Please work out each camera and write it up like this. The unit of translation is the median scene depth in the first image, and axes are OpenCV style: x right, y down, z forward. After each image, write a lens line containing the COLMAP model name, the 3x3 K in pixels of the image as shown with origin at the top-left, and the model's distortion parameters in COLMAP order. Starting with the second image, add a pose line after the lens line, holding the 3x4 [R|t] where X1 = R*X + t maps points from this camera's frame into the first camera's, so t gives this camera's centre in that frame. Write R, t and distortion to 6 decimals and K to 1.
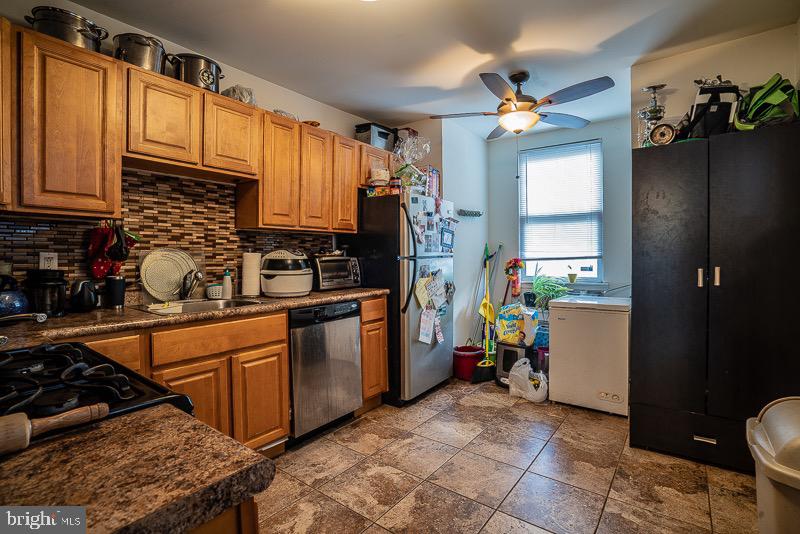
lens RADIAL K [[372.5, 0, 400.0], [0, 372.5, 267.0], [0, 0, 1]] dist [-0.067298, 0.026297]
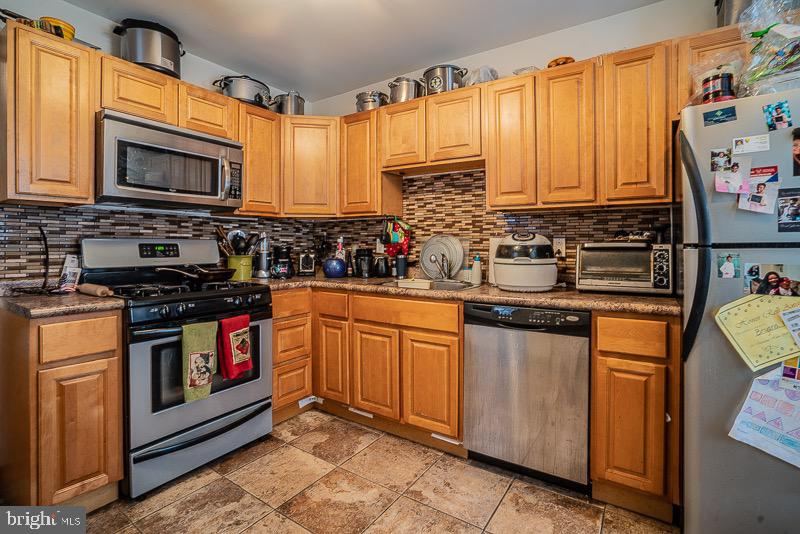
lens RADIAL K [[377.4, 0, 409.6], [0, 377.4, 247.4], [0, 0, 1]] dist [-0.065052, 0.026030]
pose [[0.080385, 0.015015, -0.996651, 0.532772], [-0.030648, 0.999451, 0.012585, -0.020021], [0.996293, 0.029533, 0.080801, 0.716319]]
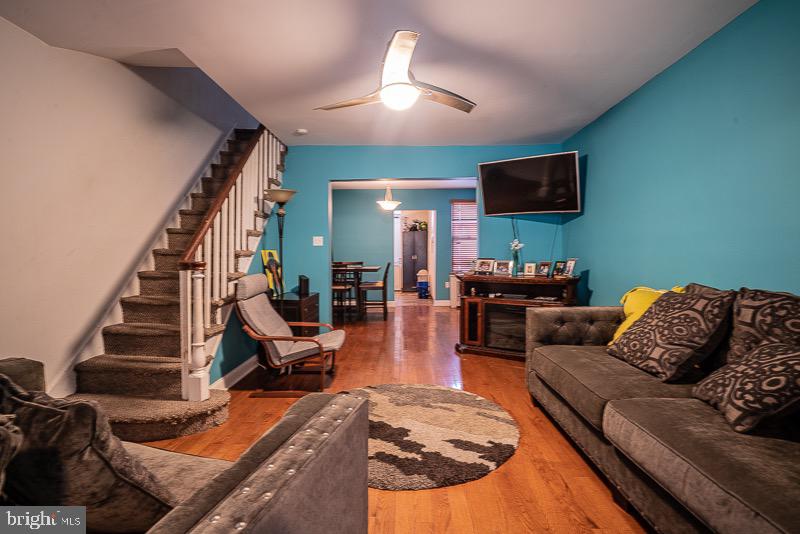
lens RADIAL K [[372.5, 0, 400.0], [0, 372.5, 267.0], [0, 0, 1]] dist [-0.067298, 0.026297]
pose [[0.803466, -0.008814, 0.595286, -2.239259], [0.008726, 0.999957, 0.003028, 0.131539], [-0.595287, 0.002762, 0.803508, -2.847464]]
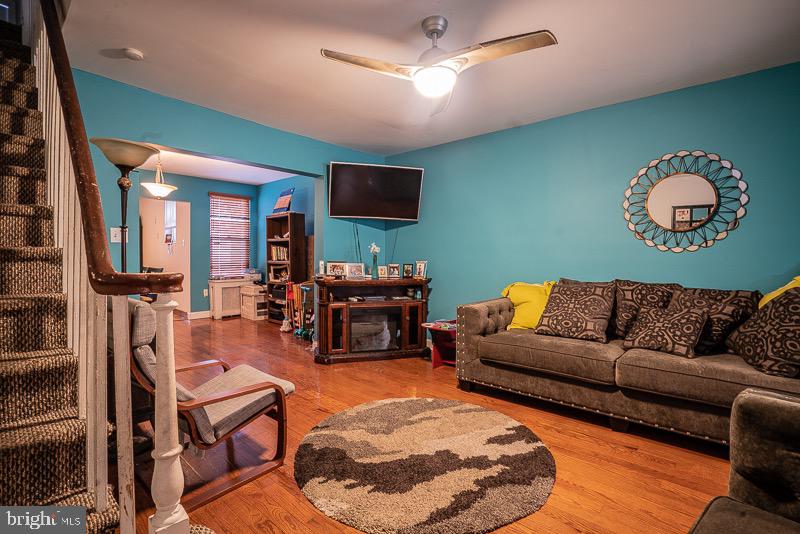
lens RADIAL K [[363.8, 0, 393.7], [0, 363.8, 269.0], [0, 0, 1]] dist [-0.055263, 0.000036]
pose [[0.077673, -0.021750, 0.996742, -2.508803], [0.023781, 0.999518, 0.019958, 0.105170], [-0.996695, 0.022154, 0.078153, -2.041314]]
